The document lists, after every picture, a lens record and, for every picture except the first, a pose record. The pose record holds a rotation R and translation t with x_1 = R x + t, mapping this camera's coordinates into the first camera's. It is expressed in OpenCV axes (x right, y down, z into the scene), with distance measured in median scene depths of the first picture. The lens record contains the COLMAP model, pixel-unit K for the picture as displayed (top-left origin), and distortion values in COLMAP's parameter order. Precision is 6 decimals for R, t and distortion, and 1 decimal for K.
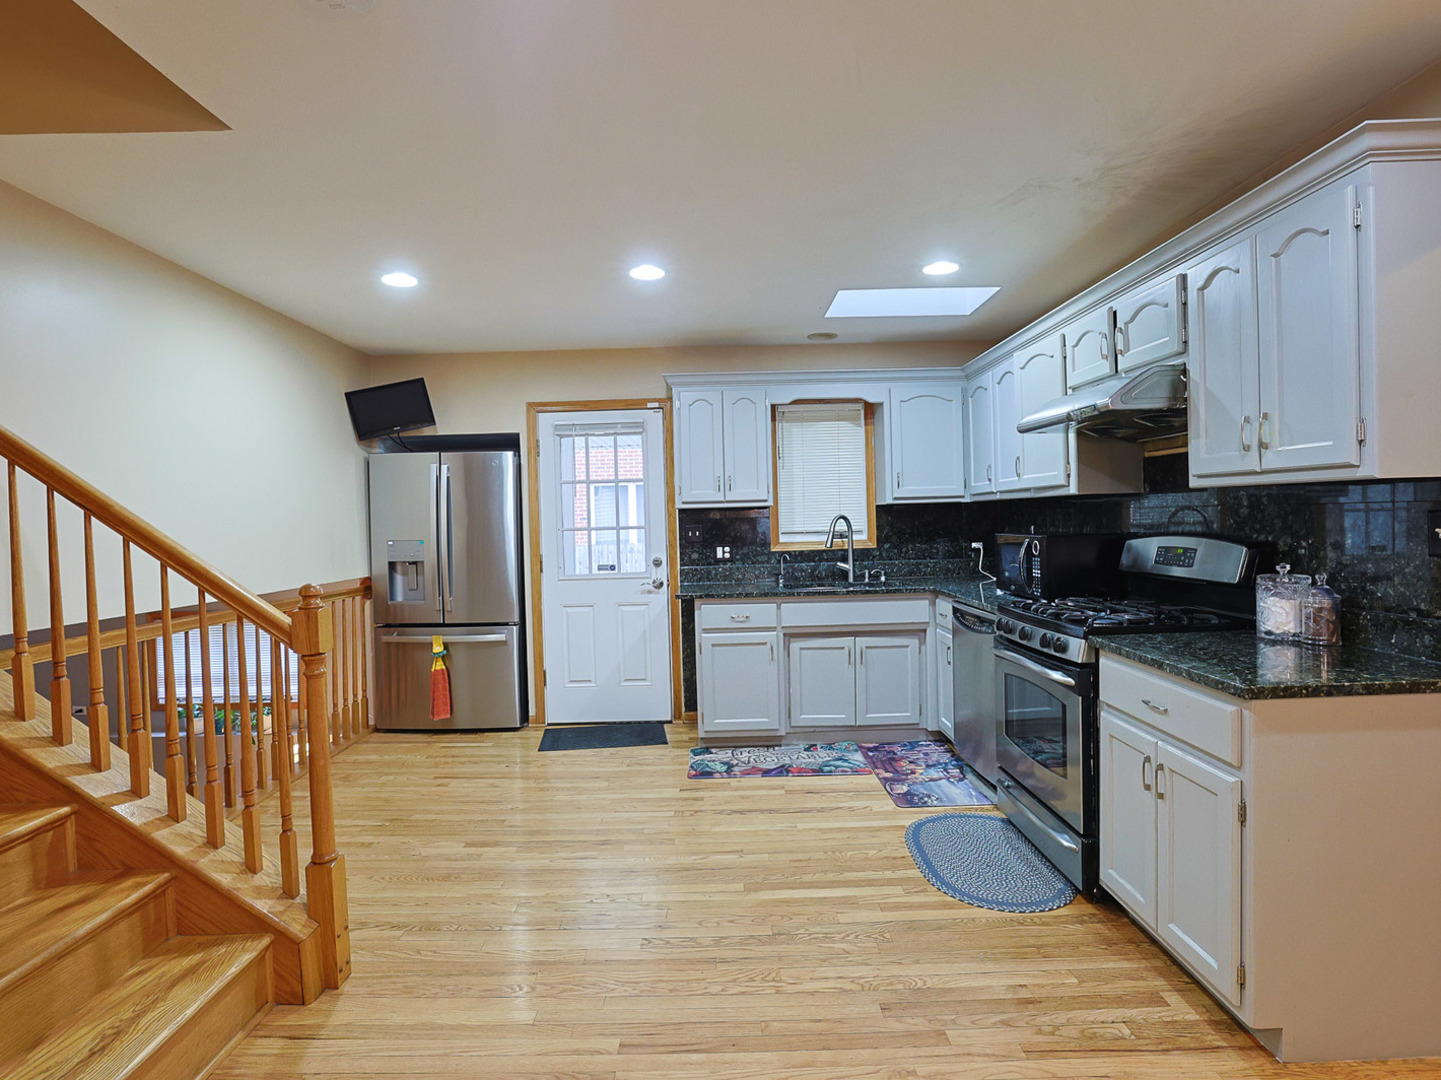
lens RADIAL K [[746.8, 0, 716.1], [0, 746.8, 532.9], [0, 0, 1]] dist [-0.058142, 0.026963]
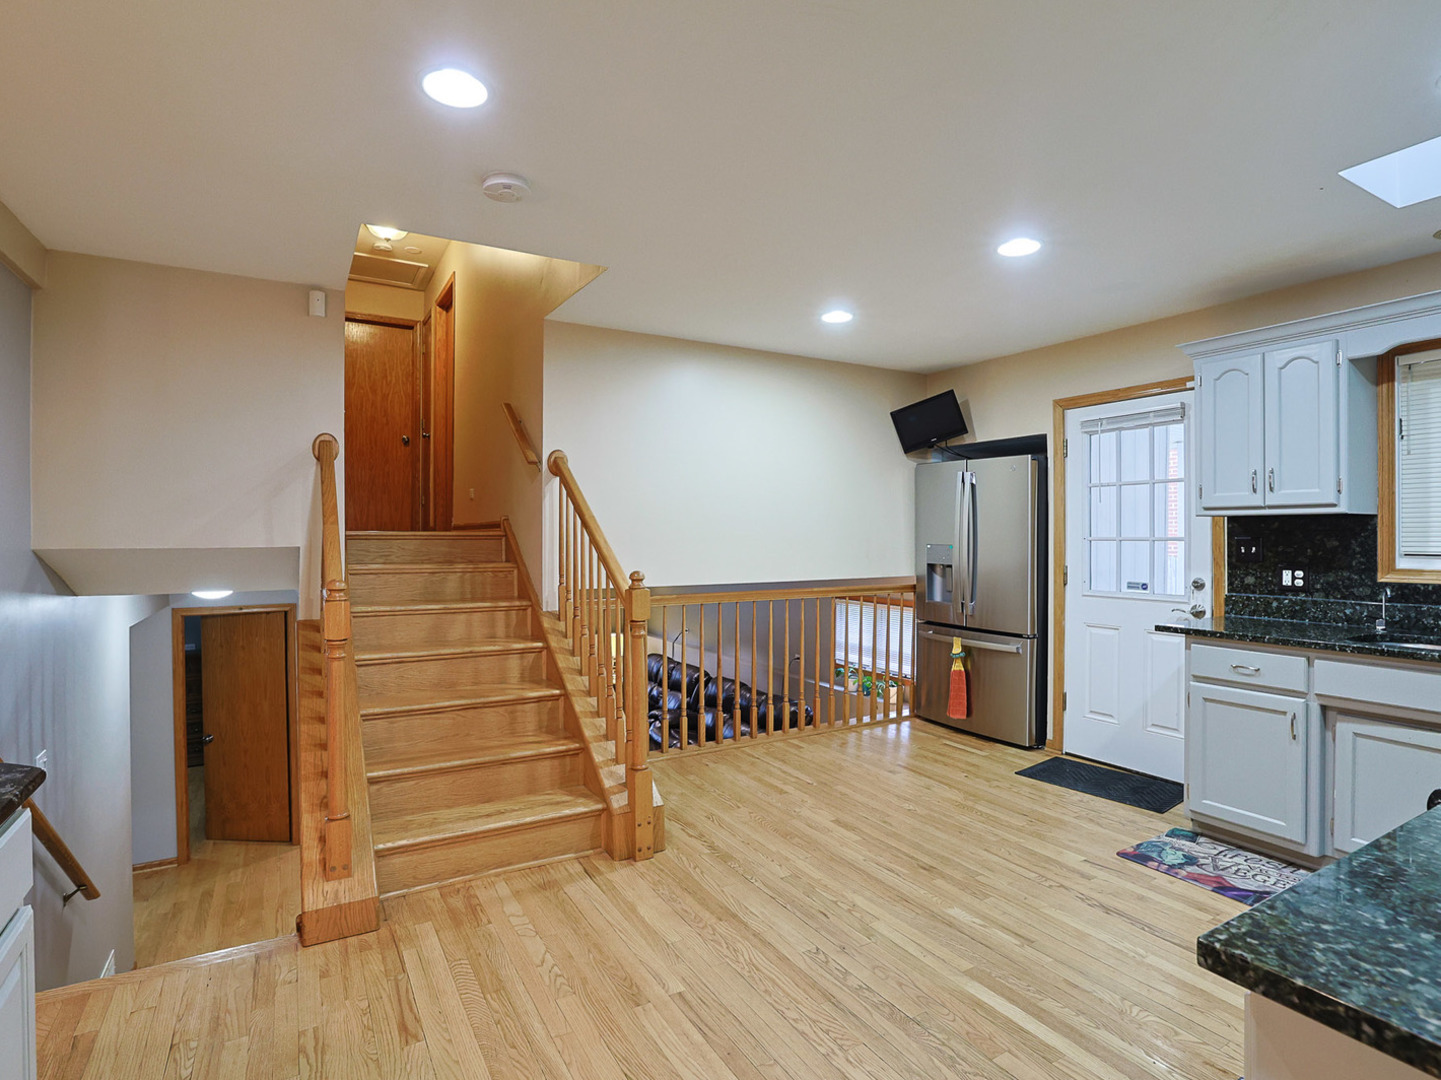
lens RADIAL K [[746.8, 0, 716.1], [0, 746.8, 532.9], [0, 0, 1]] dist [-0.058142, 0.026963]
pose [[0.498060, 0.024572, -0.866794, 0.354860], [-0.025689, 0.999578, 0.013576, -0.012697], [0.866762, 0.015505, 0.498481, 0.191498]]
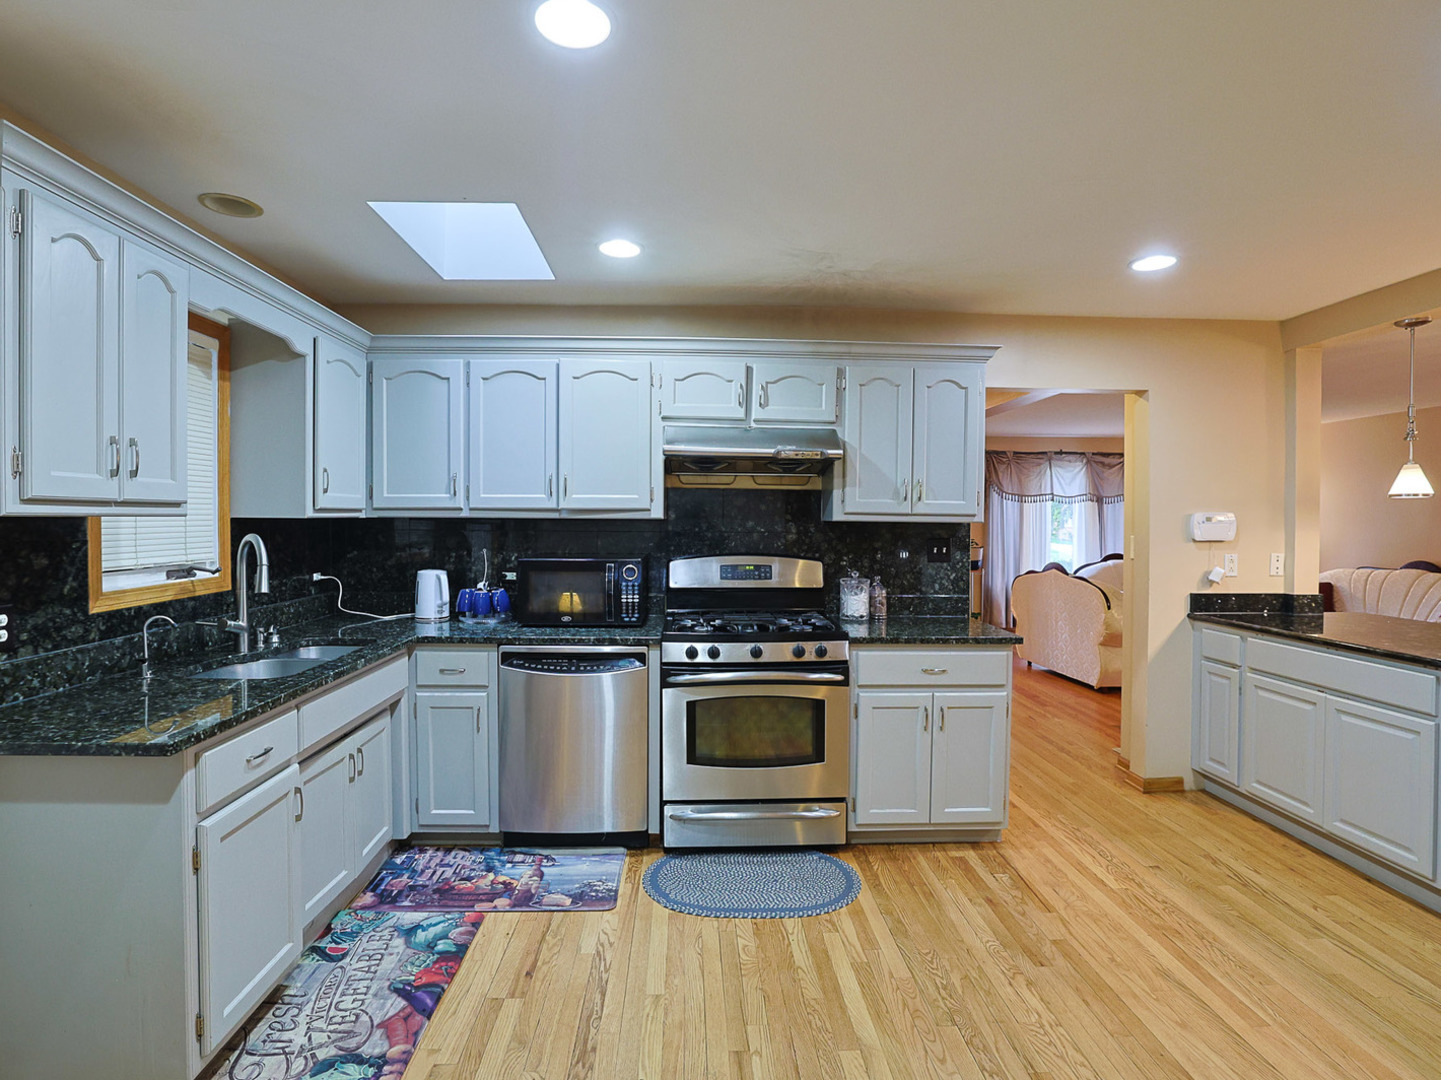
lens RADIAL K [[746.8, 0, 716.1], [0, 746.8, 532.9], [0, 0, 1]] dist [-0.058142, 0.026963]
pose [[-0.036303, 0.006920, 0.999317, -0.401783], [0.014558, 0.999874, -0.006395, -0.017129], [-0.999235, 0.014316, -0.036399, 0.675946]]
